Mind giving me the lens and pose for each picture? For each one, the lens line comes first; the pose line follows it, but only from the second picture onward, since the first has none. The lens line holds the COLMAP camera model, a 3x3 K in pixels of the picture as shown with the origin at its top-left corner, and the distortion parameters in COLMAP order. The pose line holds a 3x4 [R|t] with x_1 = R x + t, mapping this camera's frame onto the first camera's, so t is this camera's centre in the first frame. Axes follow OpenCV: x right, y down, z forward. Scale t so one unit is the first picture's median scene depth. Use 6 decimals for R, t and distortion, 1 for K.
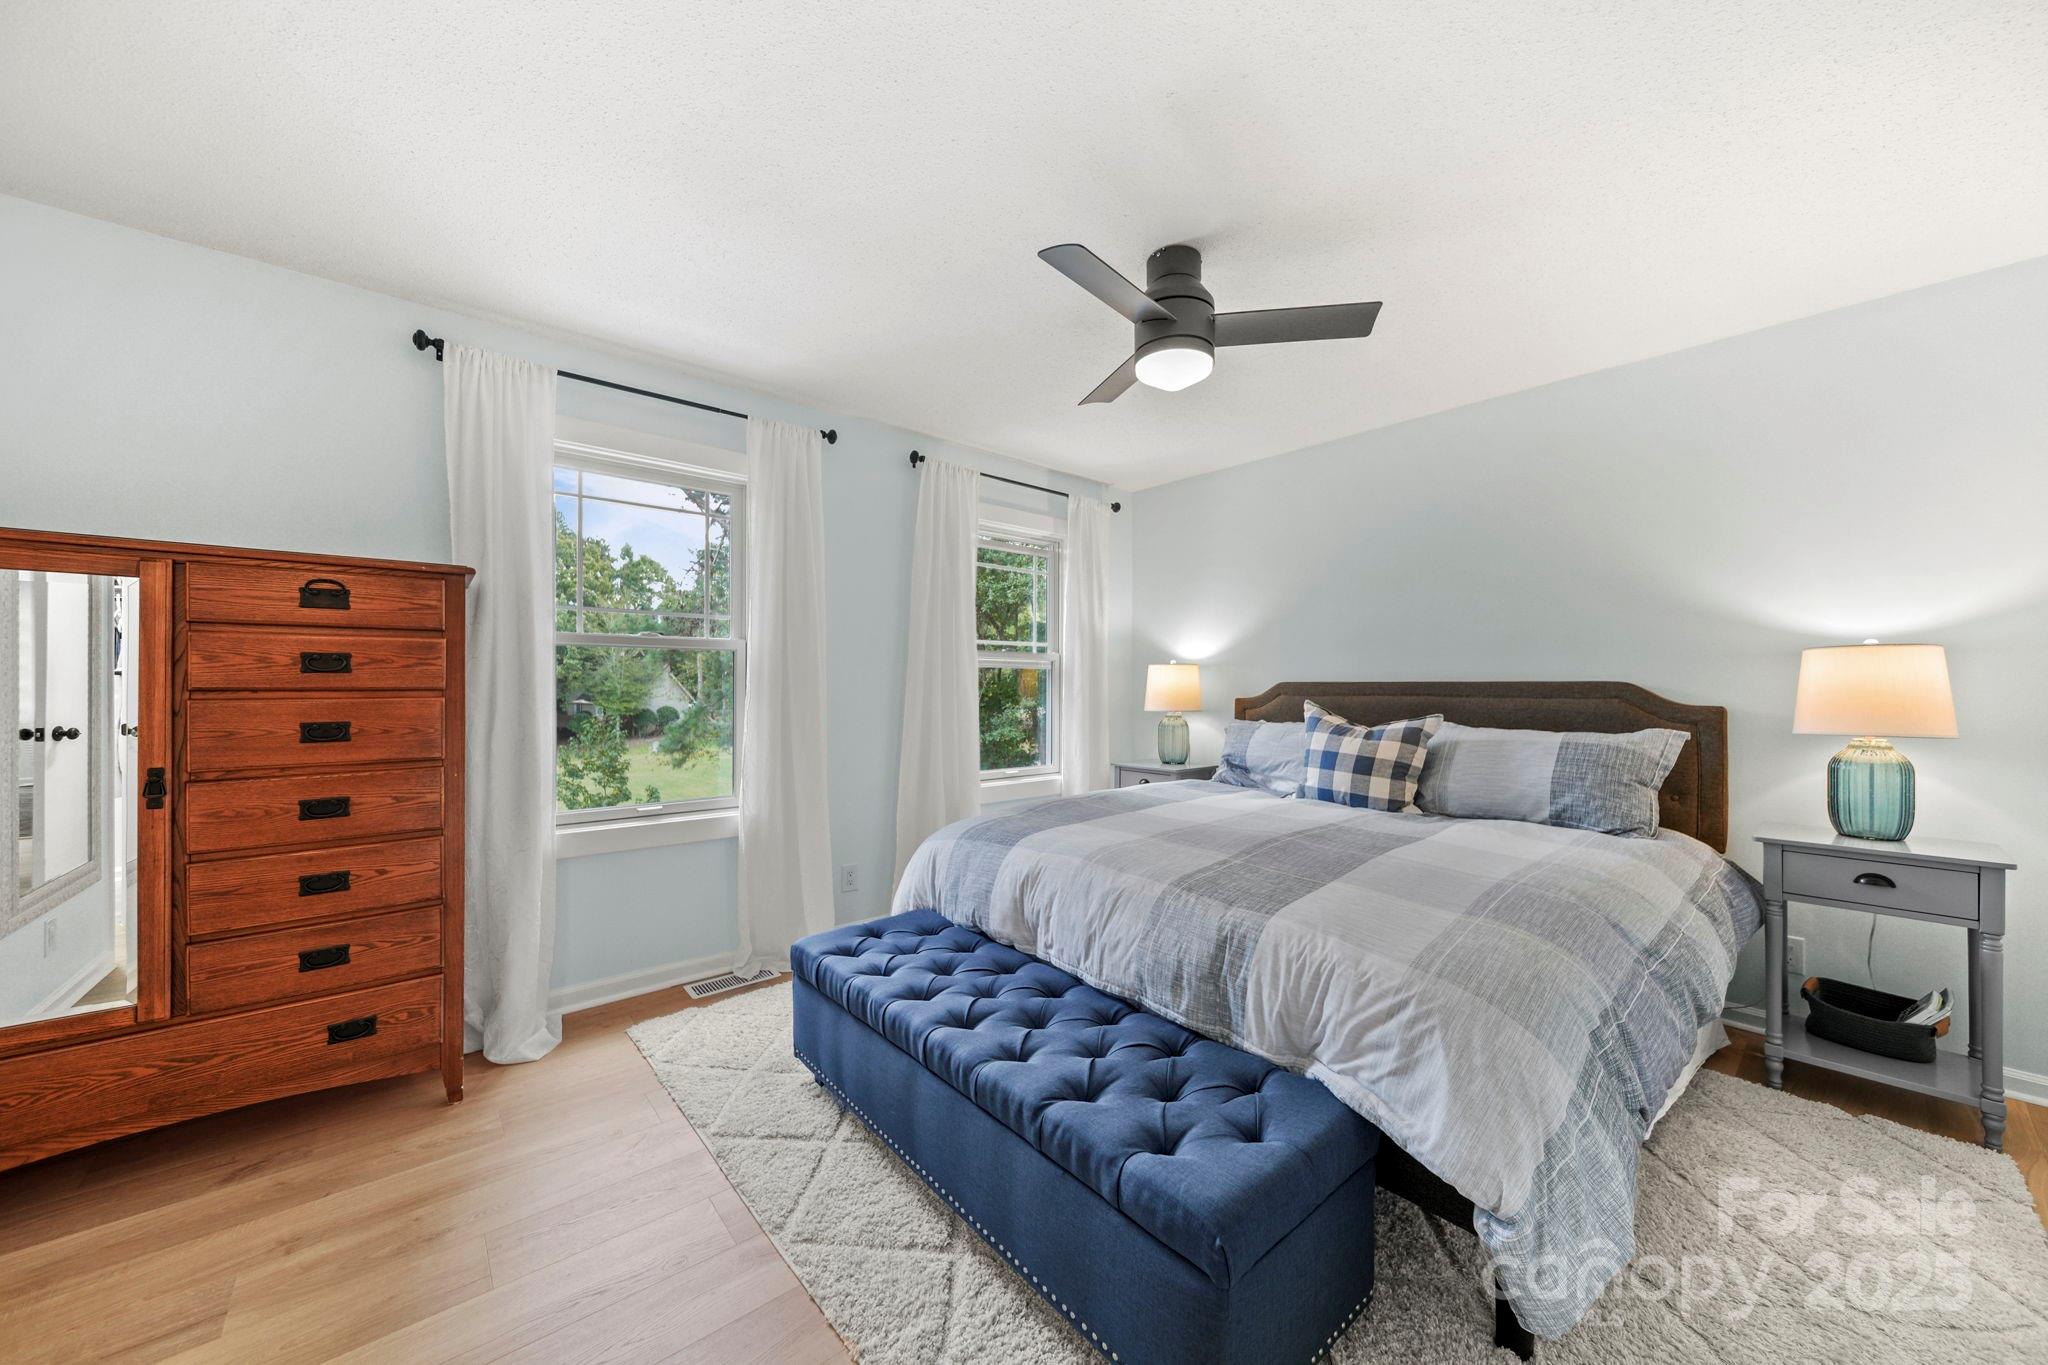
lens RADIAL K [[727.3, 0, 1031.0], [0, 727.3, 683.8], [0, 0, 1]] dist [0.000030, -0.000240]
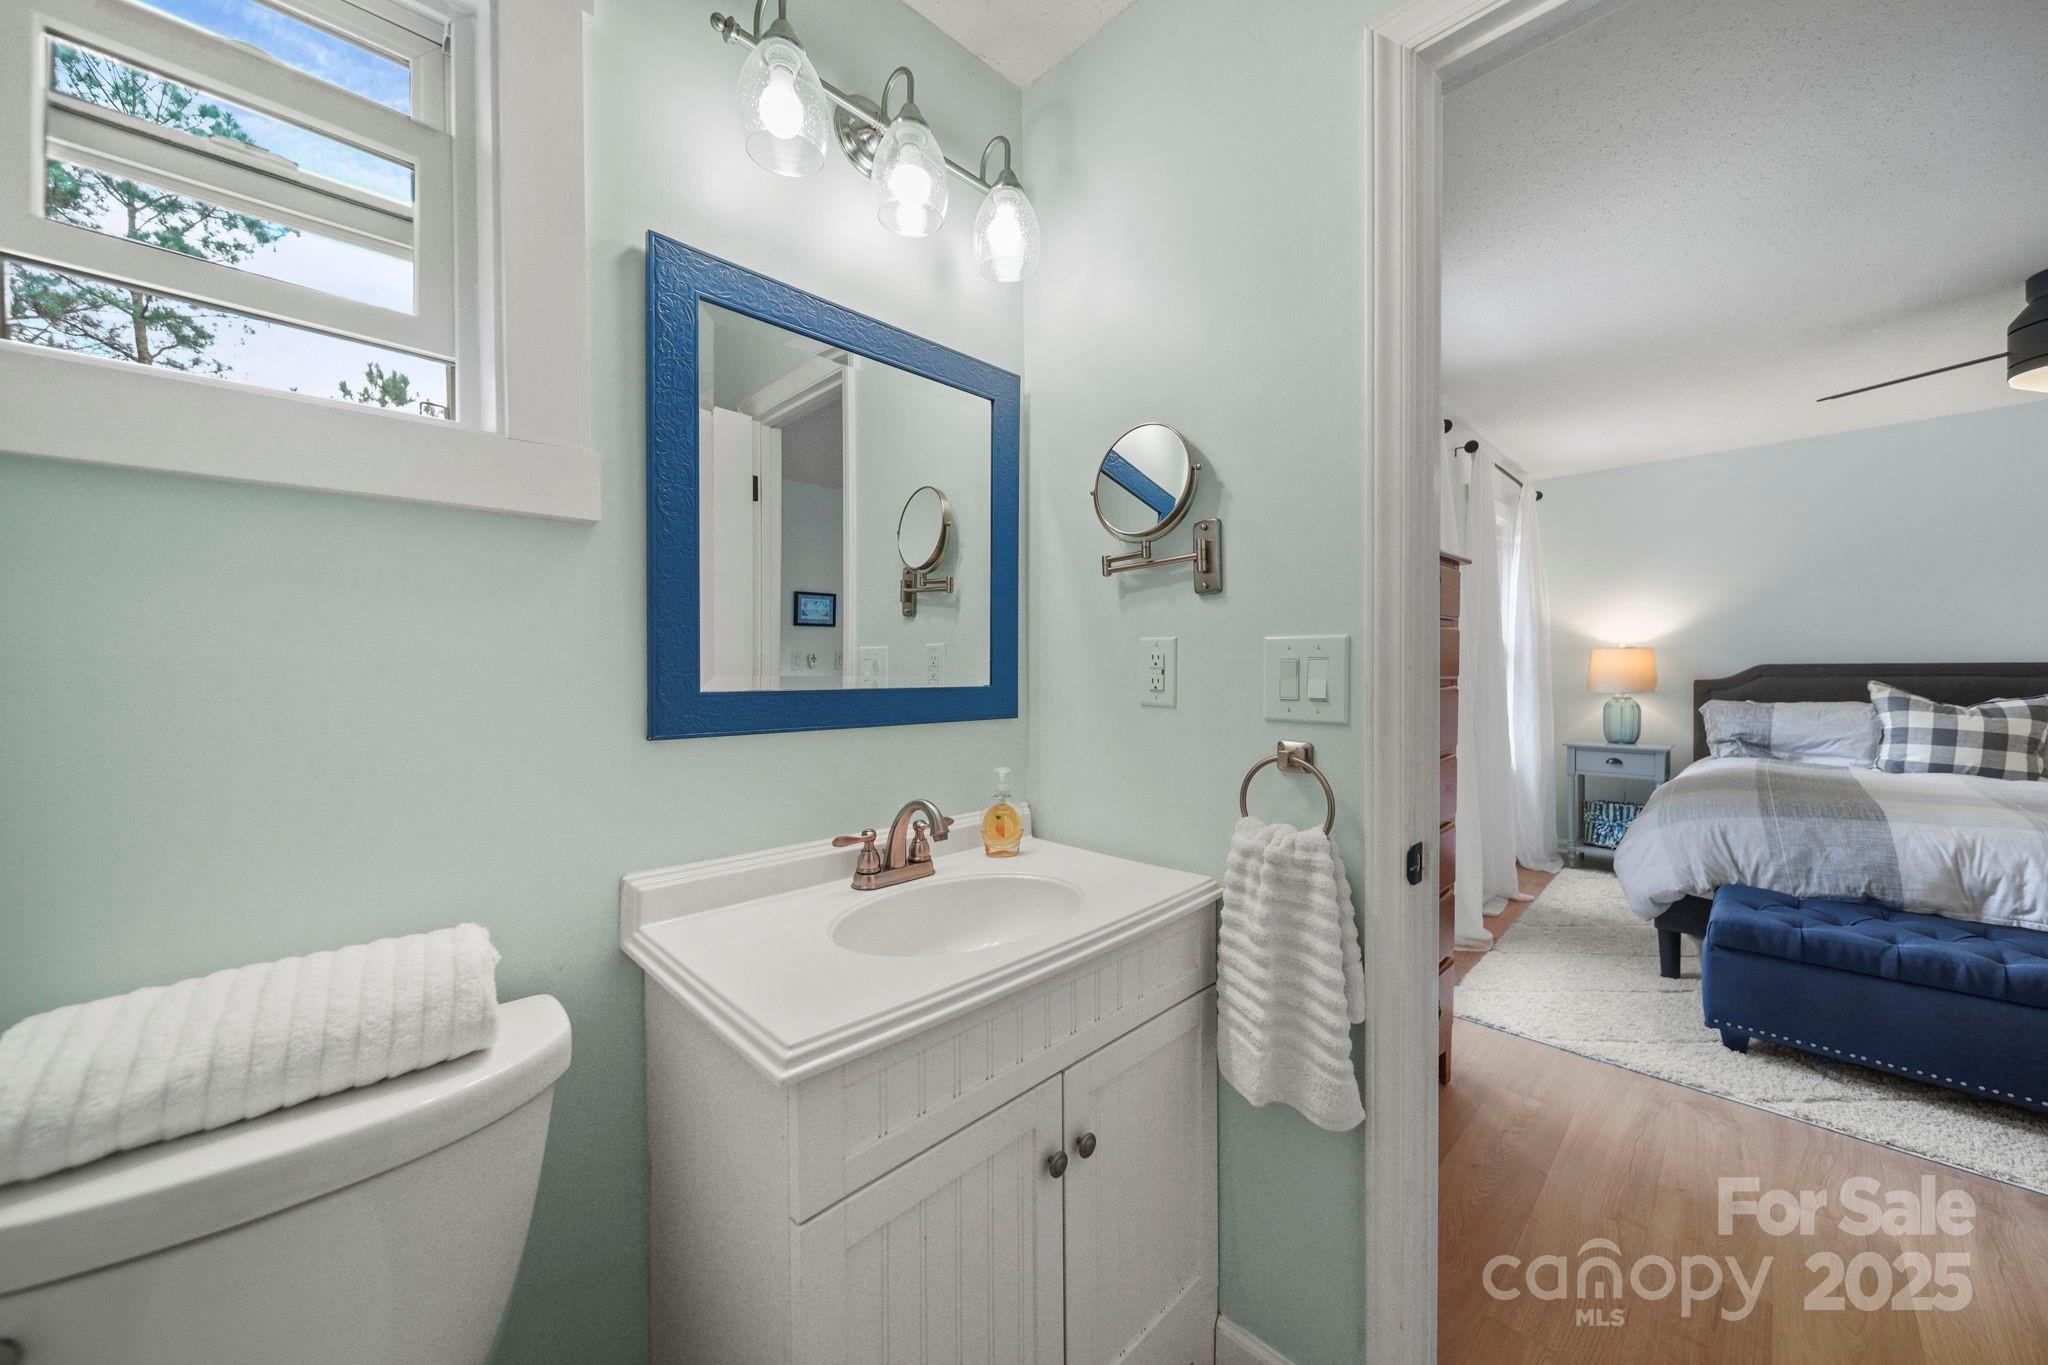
lens RADIAL K [[727.3, 0, 1031.0], [0, 727.3, 683.8], [0, 0, 1]] dist [0.000030, -0.000240]
pose [[0.997357, -0.008926, 0.072103, -0.953165], [0.007309, 0.999716, 0.022670, -0.007304], [-0.072285, -0.022084, 0.997139, 0.028375]]
